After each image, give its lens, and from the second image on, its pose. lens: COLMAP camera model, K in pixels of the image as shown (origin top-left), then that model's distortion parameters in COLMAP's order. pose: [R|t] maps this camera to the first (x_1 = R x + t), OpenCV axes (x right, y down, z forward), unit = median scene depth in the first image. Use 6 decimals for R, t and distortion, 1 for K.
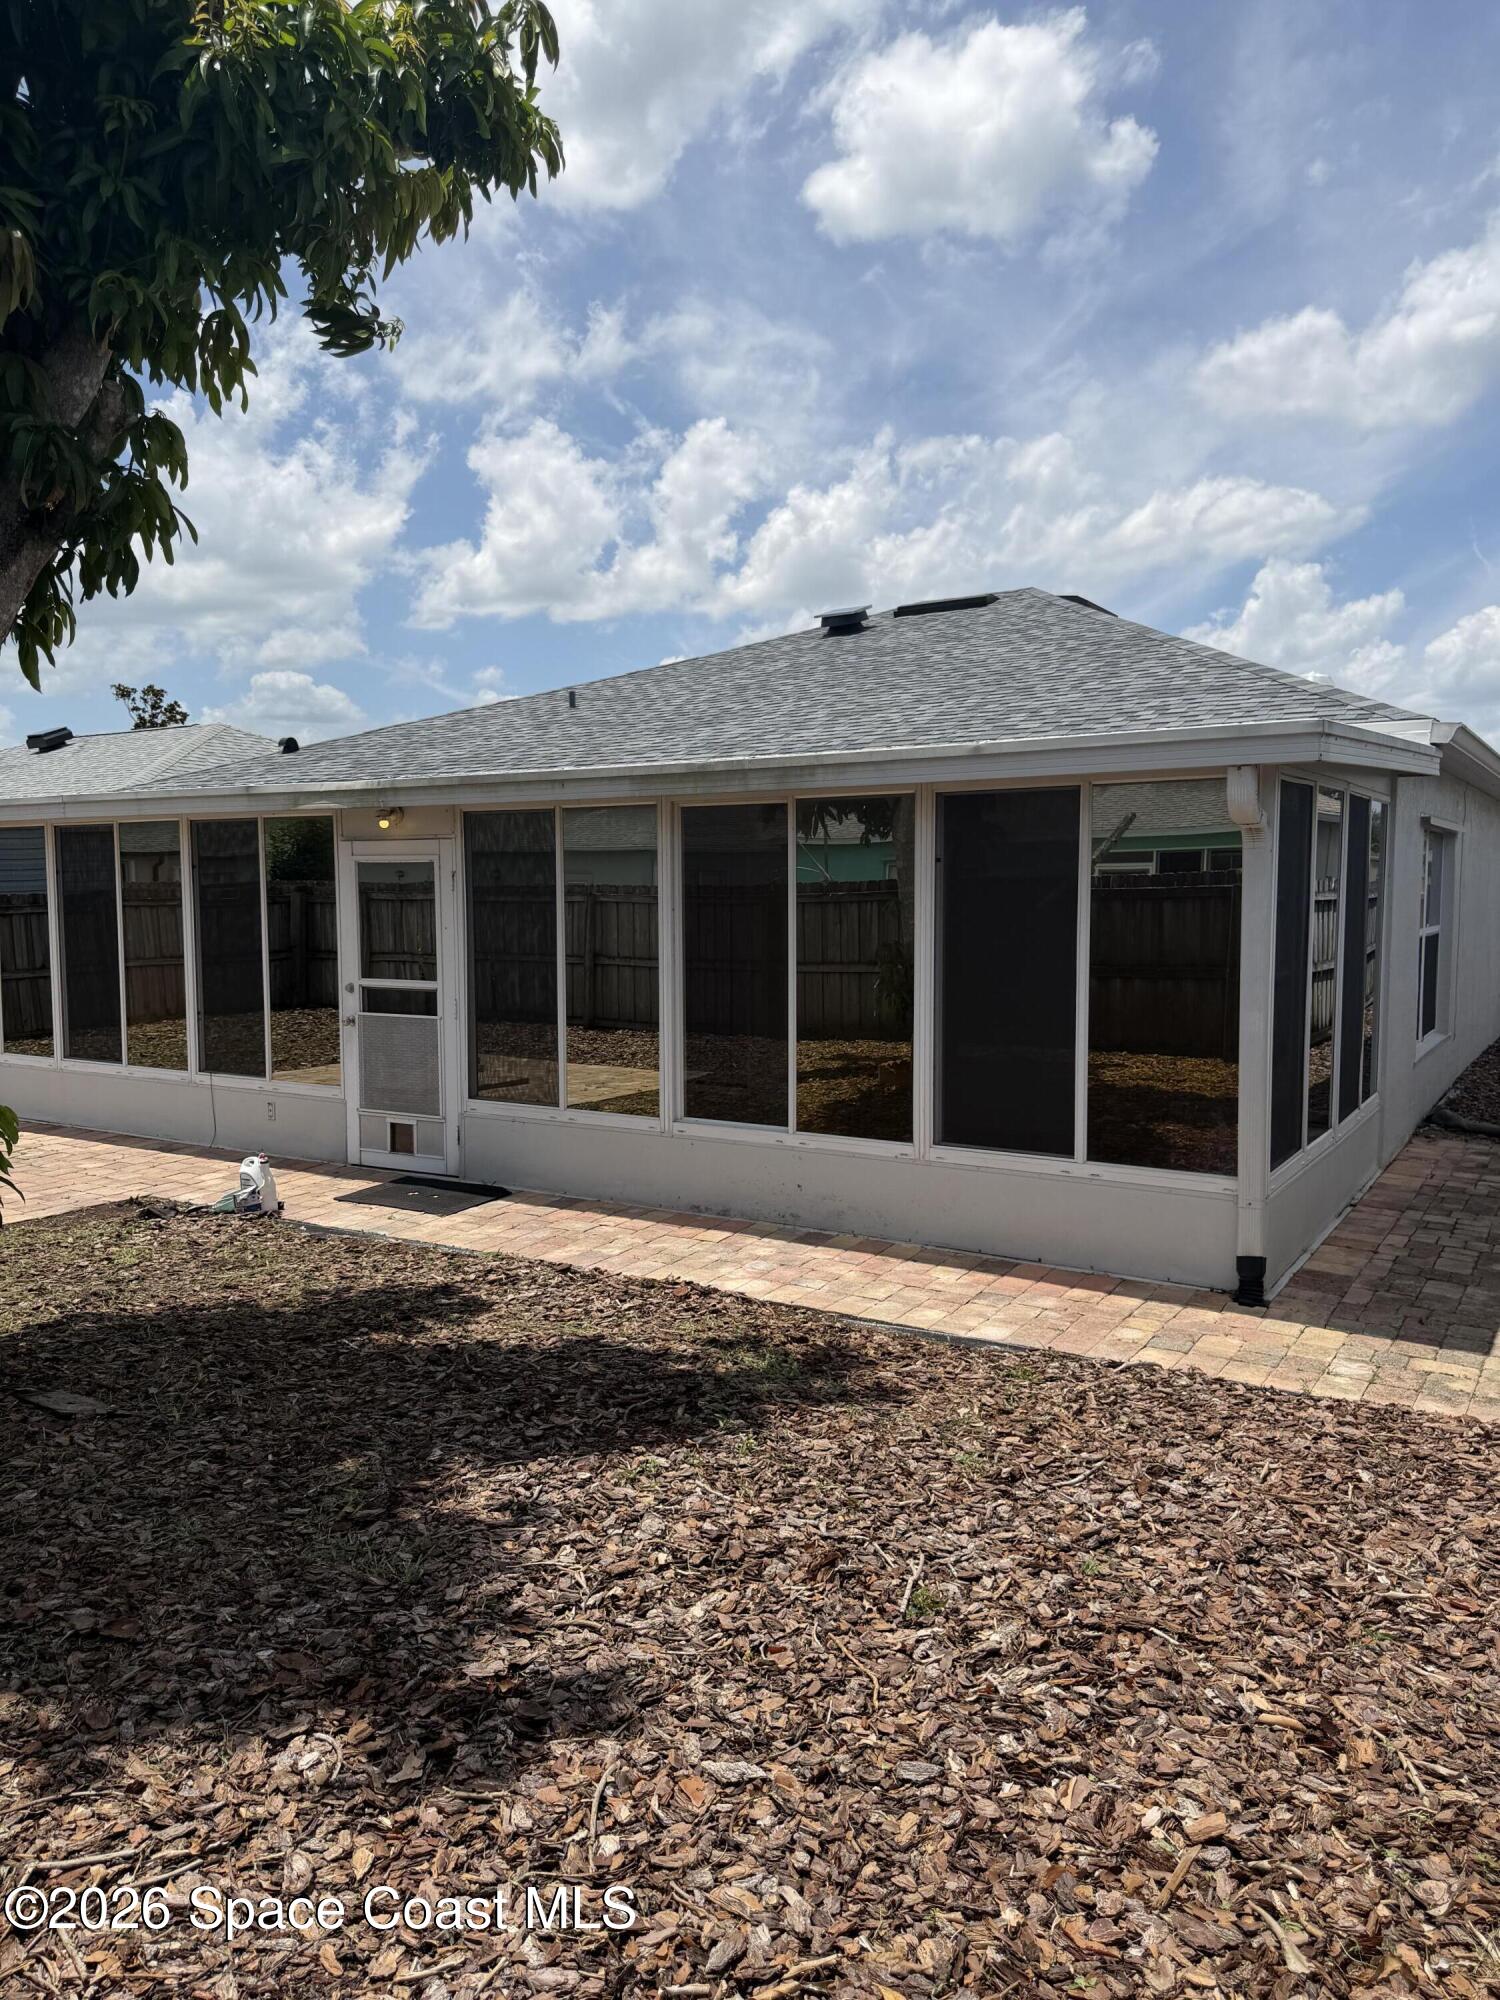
lens RADIAL K [[1428.2, 0, 742.6], [0, 1428.2, 1001.0], [0, 0, 1]] dist [0.033887, -0.043763]
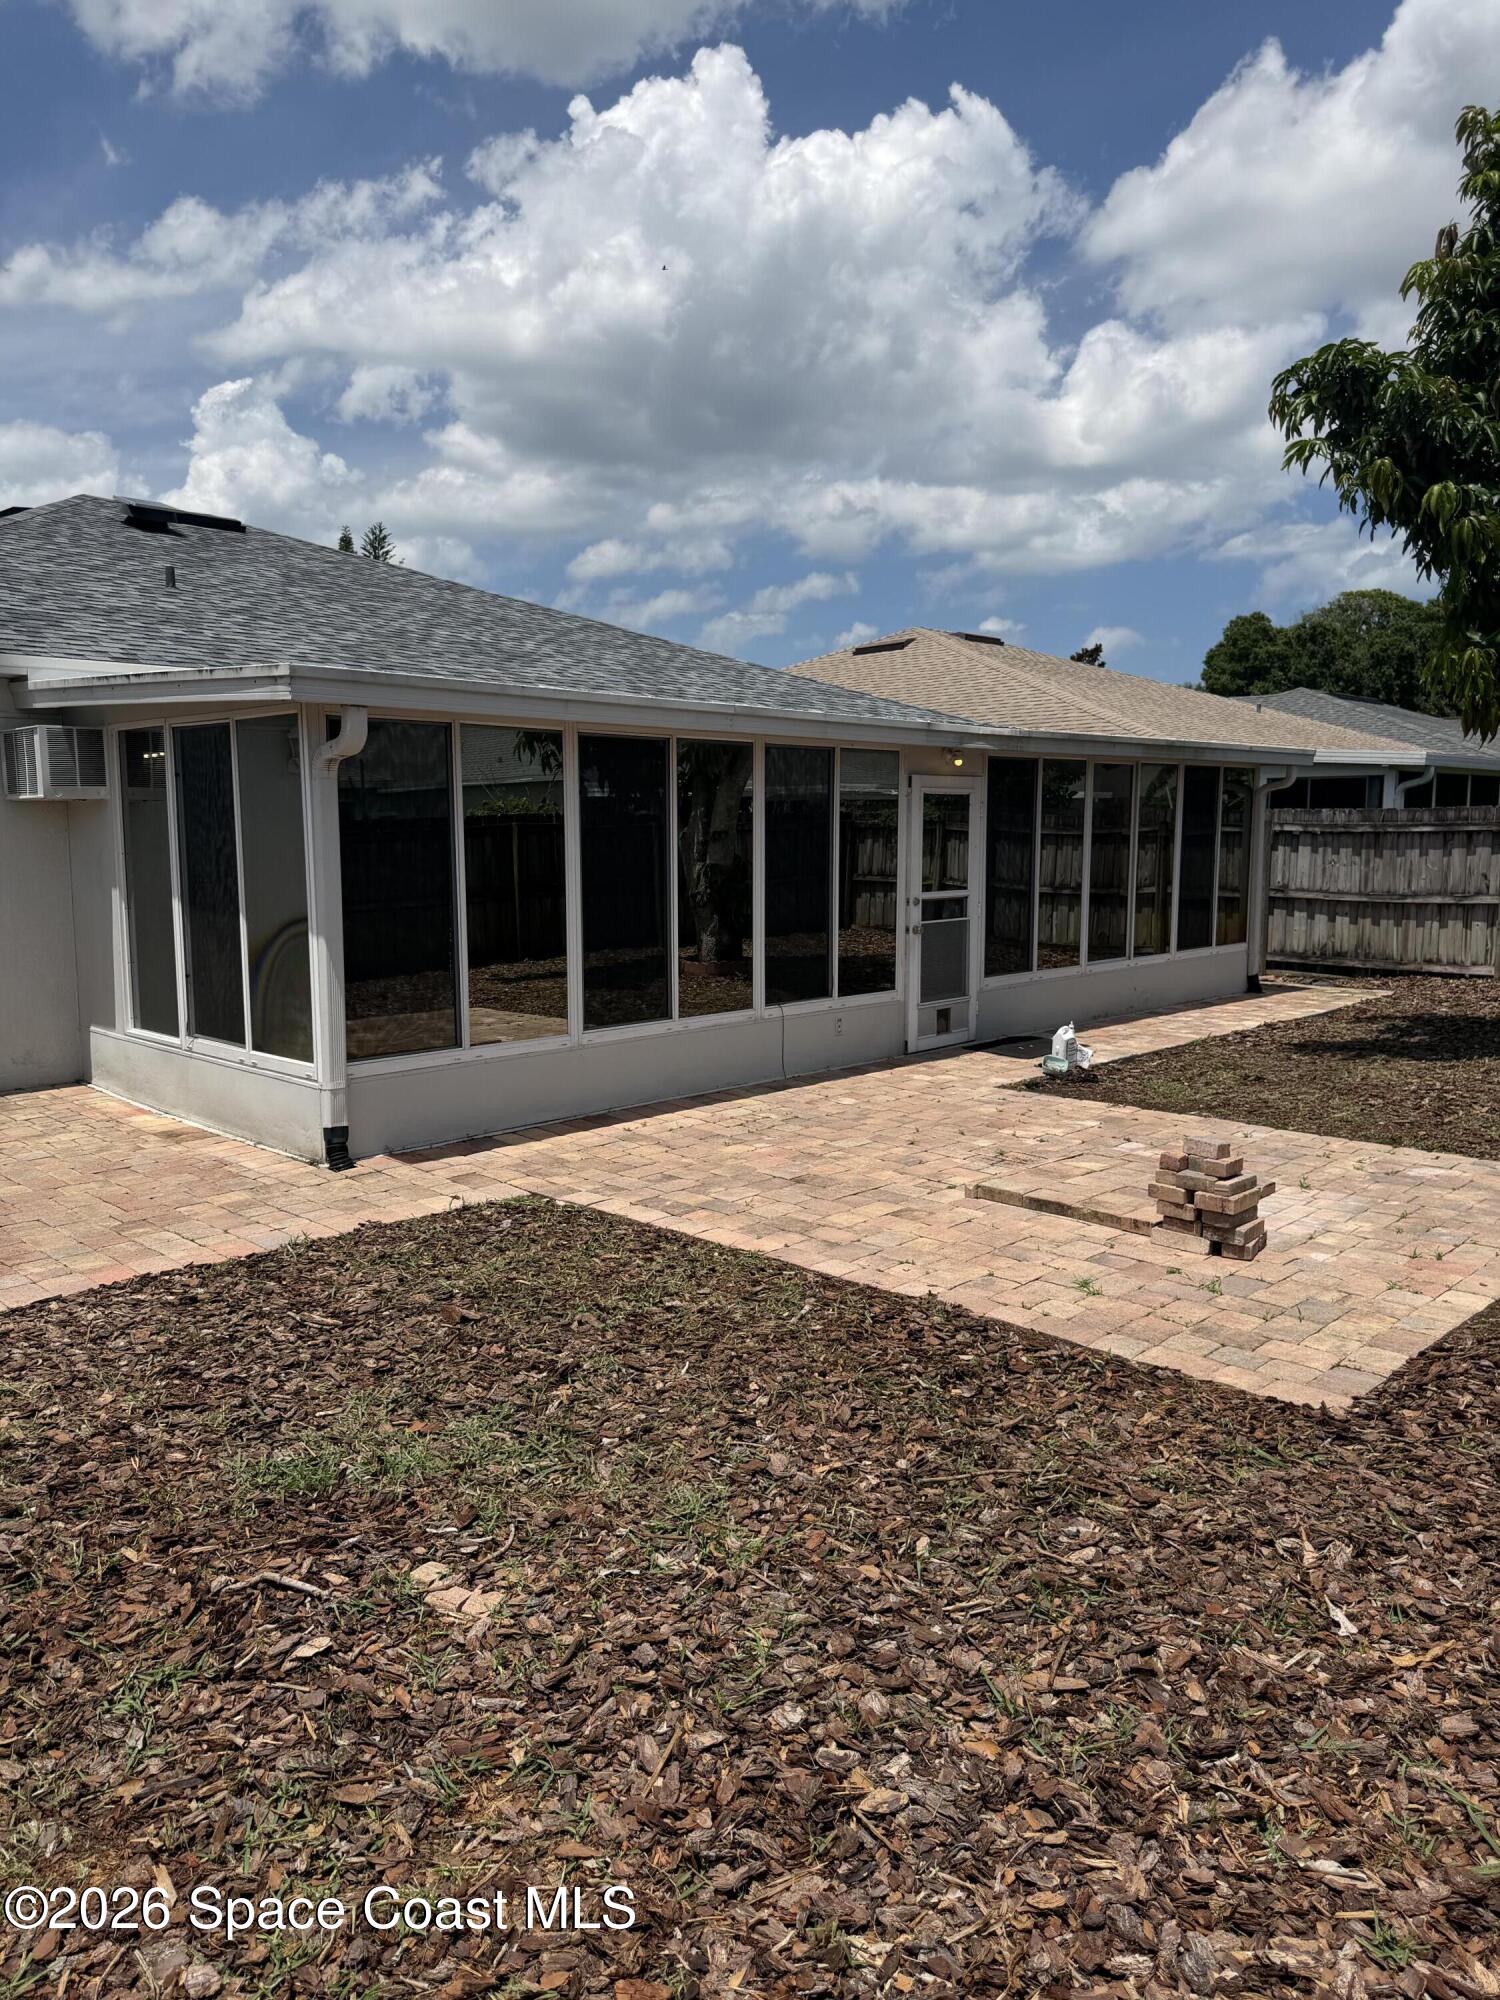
lens RADIAL K [[1428.2, 0, 742.6], [0, 1428.2, 1001.0], [0, 0, 1]] dist [0.033887, -0.043763]
pose [[0.218104, -0.124592, 0.967940, -1.324290], [0.070336, 0.991245, 0.111743, -0.063020], [-0.973388, 0.043709, 0.224958, 0.809838]]
